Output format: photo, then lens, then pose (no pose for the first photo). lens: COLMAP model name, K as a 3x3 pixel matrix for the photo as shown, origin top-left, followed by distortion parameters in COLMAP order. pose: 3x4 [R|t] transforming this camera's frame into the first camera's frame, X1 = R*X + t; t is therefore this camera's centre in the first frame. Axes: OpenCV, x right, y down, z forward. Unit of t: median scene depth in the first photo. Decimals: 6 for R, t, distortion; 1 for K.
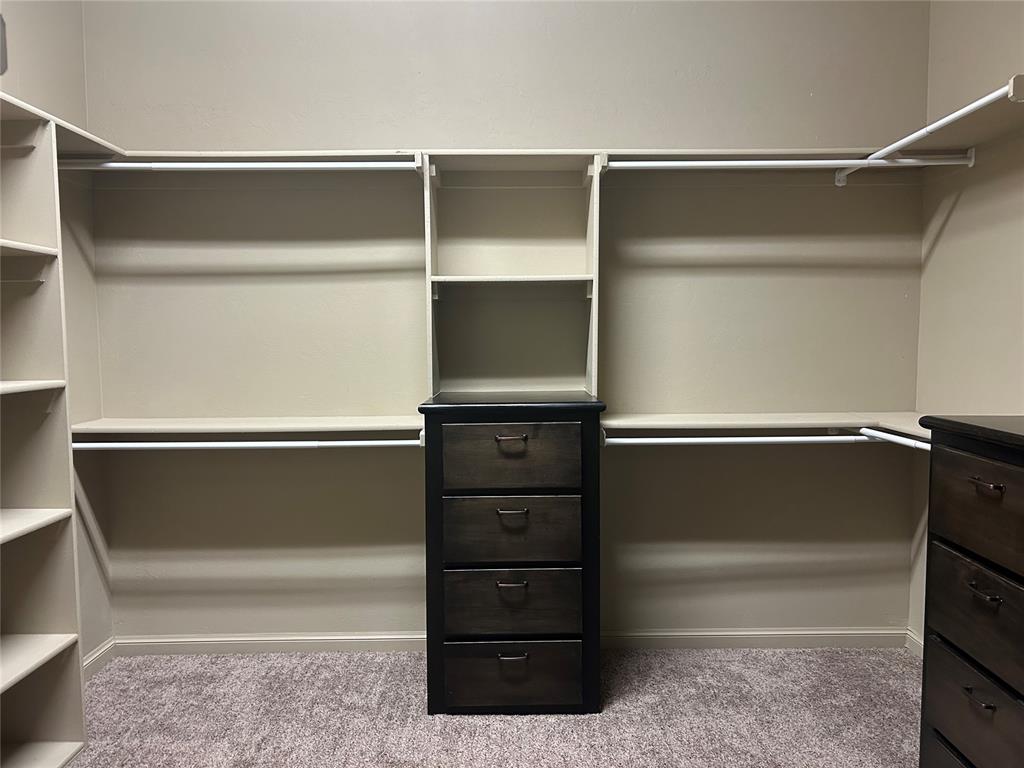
lens RADIAL K [[779.1, 0, 513.6], [0, 779.1, 386.9], [0, 0, 1]] dist [0.043014, -0.046506]
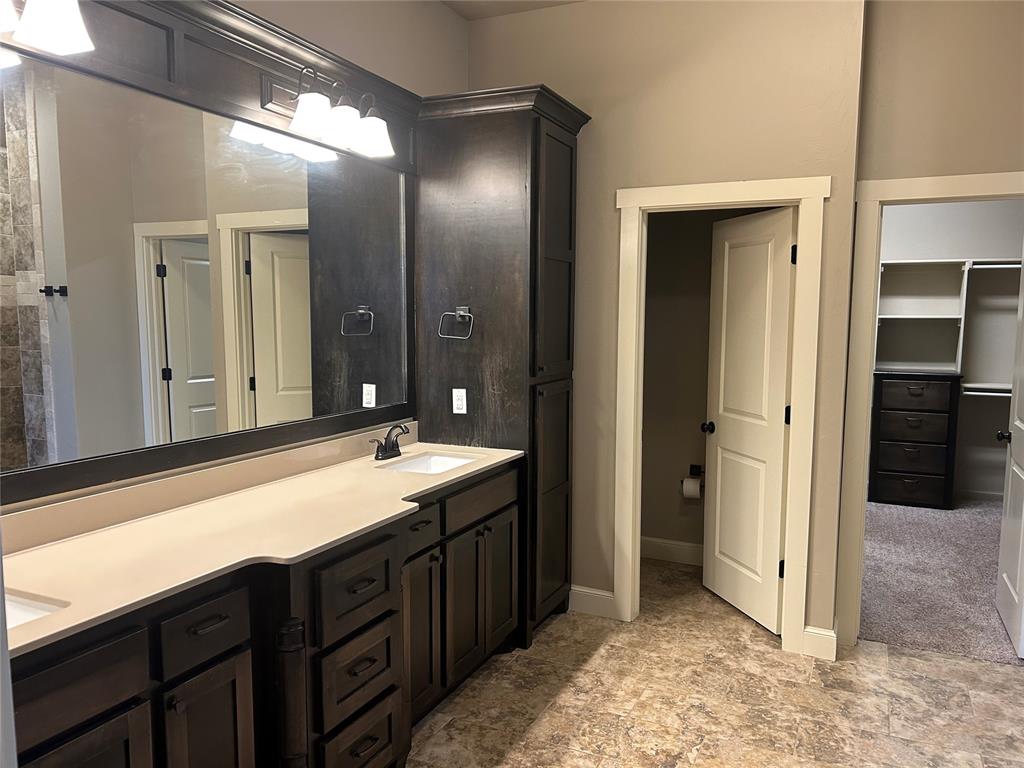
lens RADIAL K [[779.1, 0, 513.6], [0, 779.1, 386.9], [0, 0, 1]] dist [0.043014, -0.046506]
pose [[0.904882, 0.056204, -0.421936, -0.092881], [-0.048033, 0.998396, 0.029981, 0.047441], [0.422944, -0.006863, 0.906130, -1.524787]]
